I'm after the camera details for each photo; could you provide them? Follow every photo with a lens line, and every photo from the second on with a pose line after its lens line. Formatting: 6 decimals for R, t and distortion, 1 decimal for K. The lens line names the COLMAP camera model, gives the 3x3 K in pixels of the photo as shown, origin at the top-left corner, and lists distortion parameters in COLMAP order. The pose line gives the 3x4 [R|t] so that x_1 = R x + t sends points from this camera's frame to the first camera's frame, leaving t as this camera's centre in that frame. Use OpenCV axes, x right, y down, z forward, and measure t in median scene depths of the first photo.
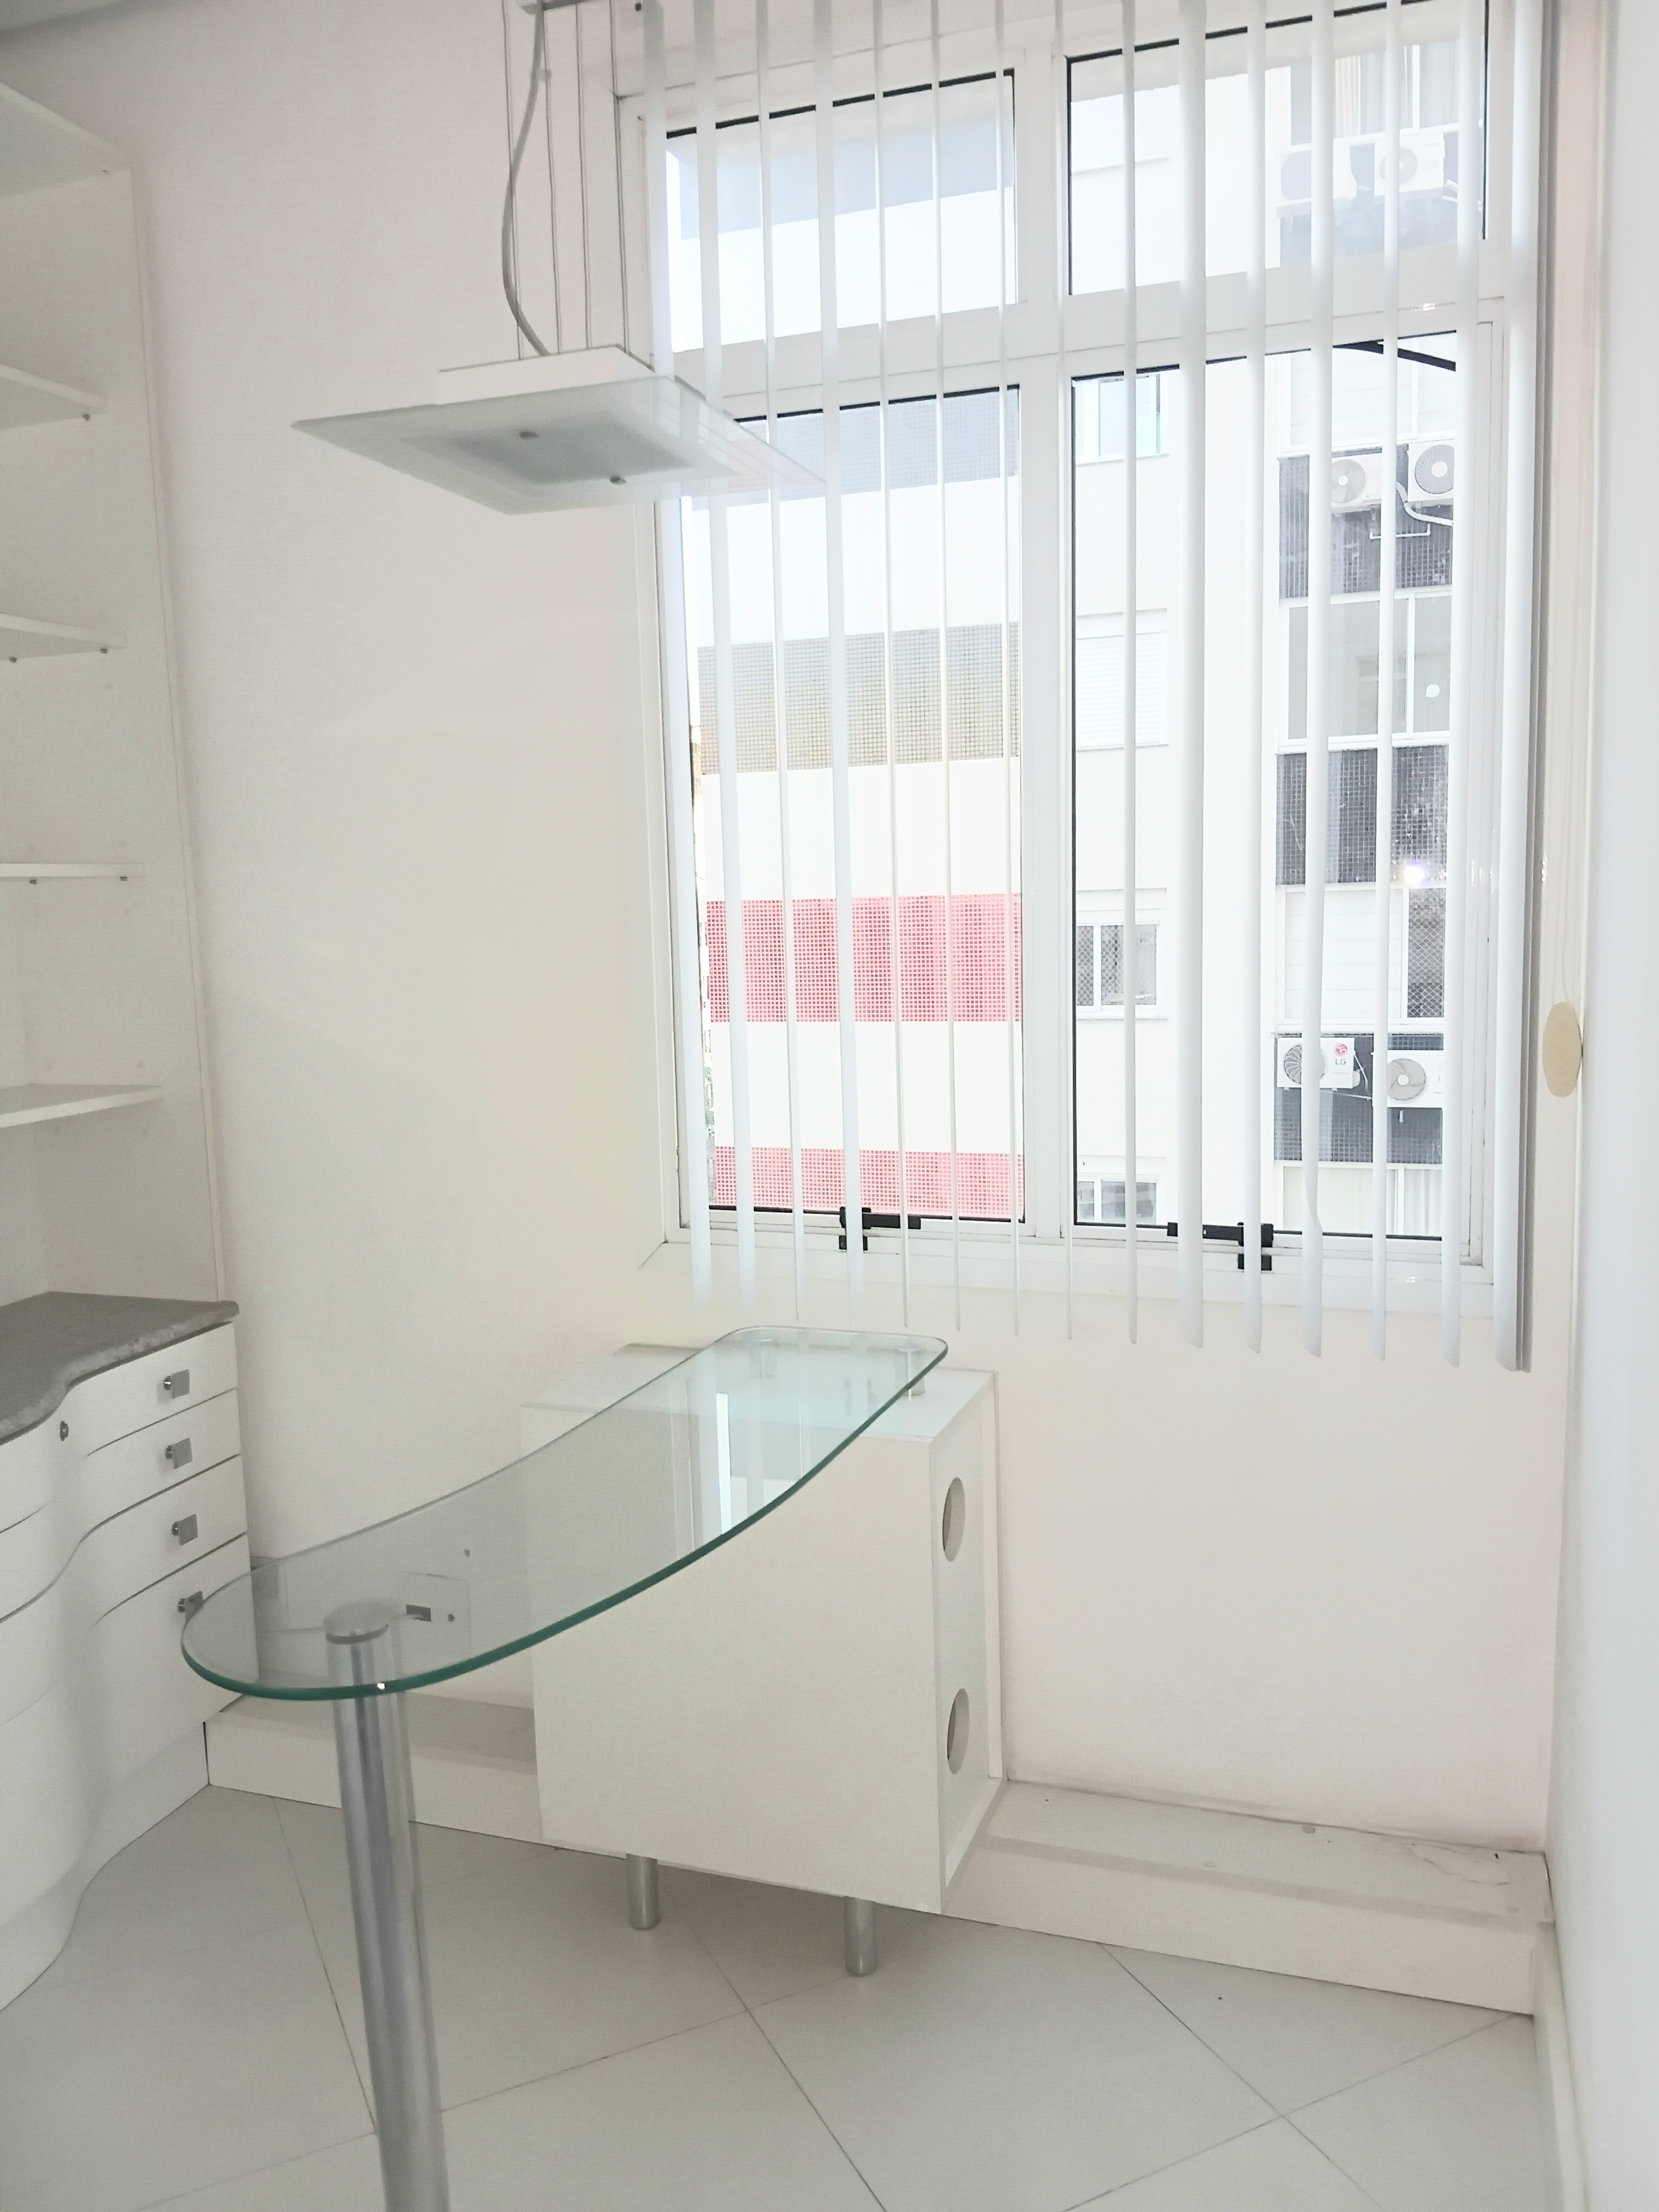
lens RADIAL K [[1718.8, 0, 829.5], [0, 1718.8, 1106.0], [0, 0, 1]] dist [-0.000407, -0.002901]
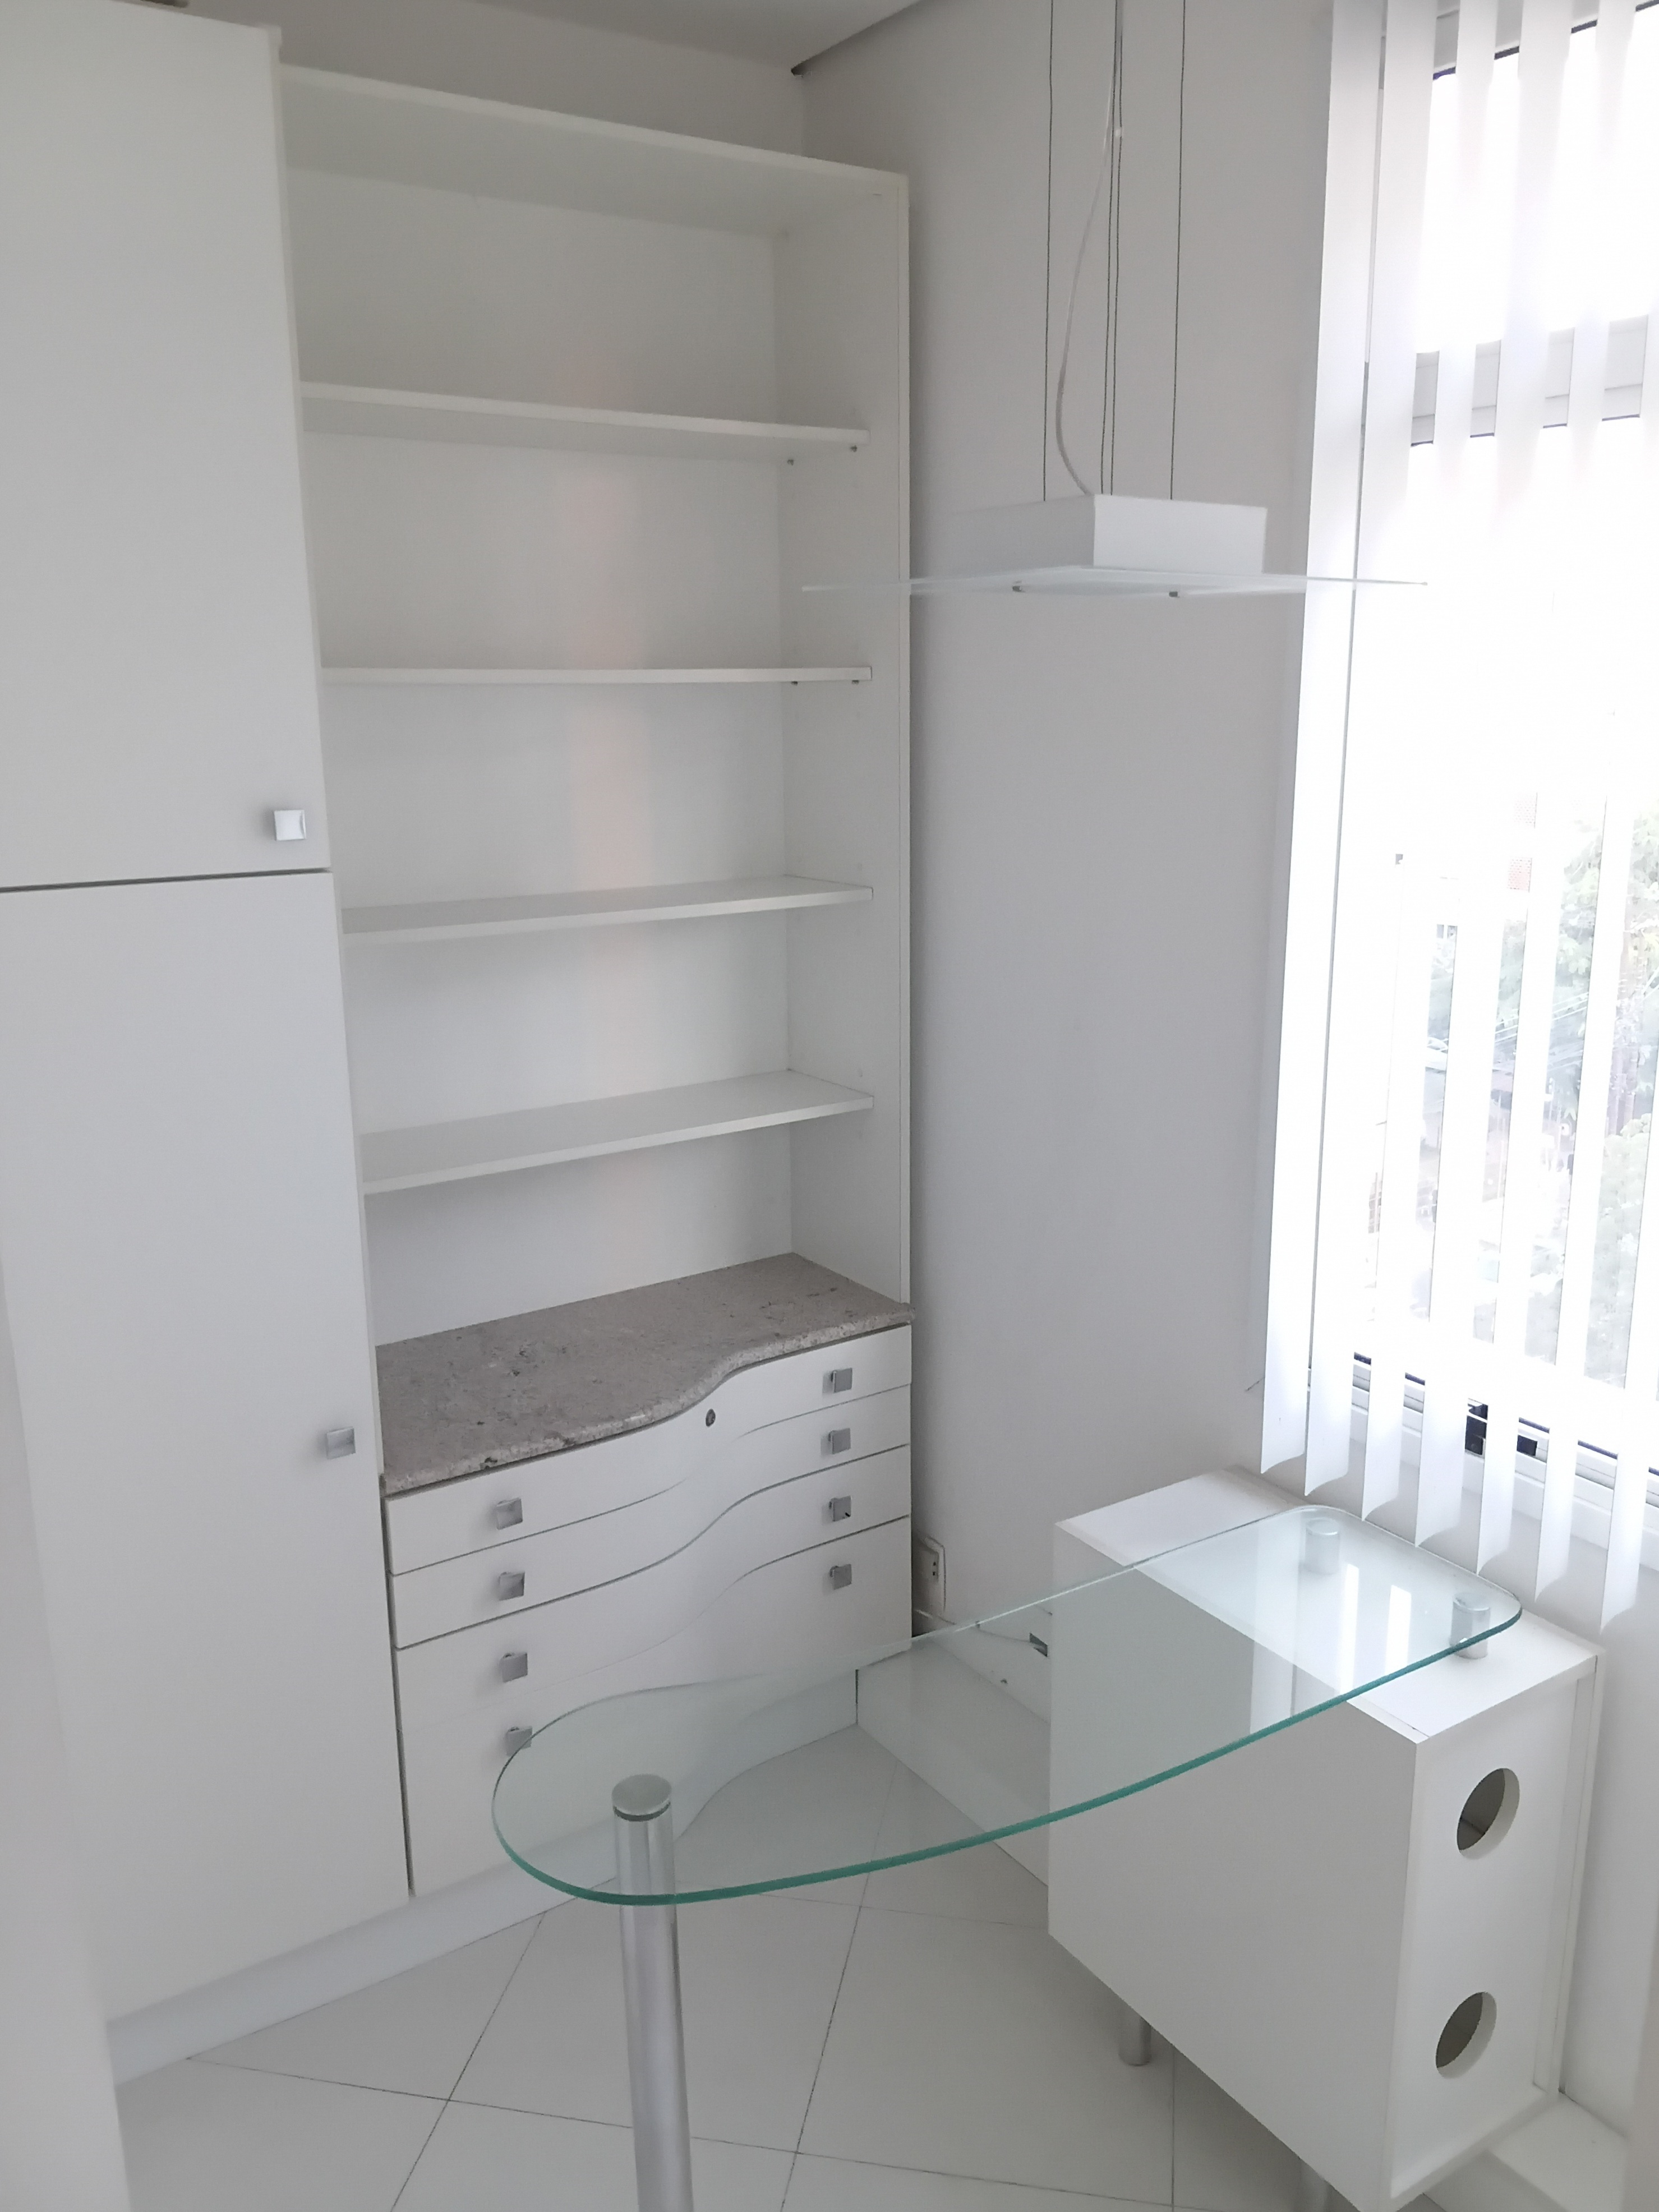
lens RADIAL K [[1718.8, 0, 829.5], [0, 1718.8, 1106.0], [0, 0, 1]] dist [-0.000407, -0.002901]
pose [[0.809616, 0.156984, -0.565578, 0.198440], [-0.091704, 0.985569, 0.142285, -0.161239], [0.579752, -0.063330, 0.812328, 0.134779]]
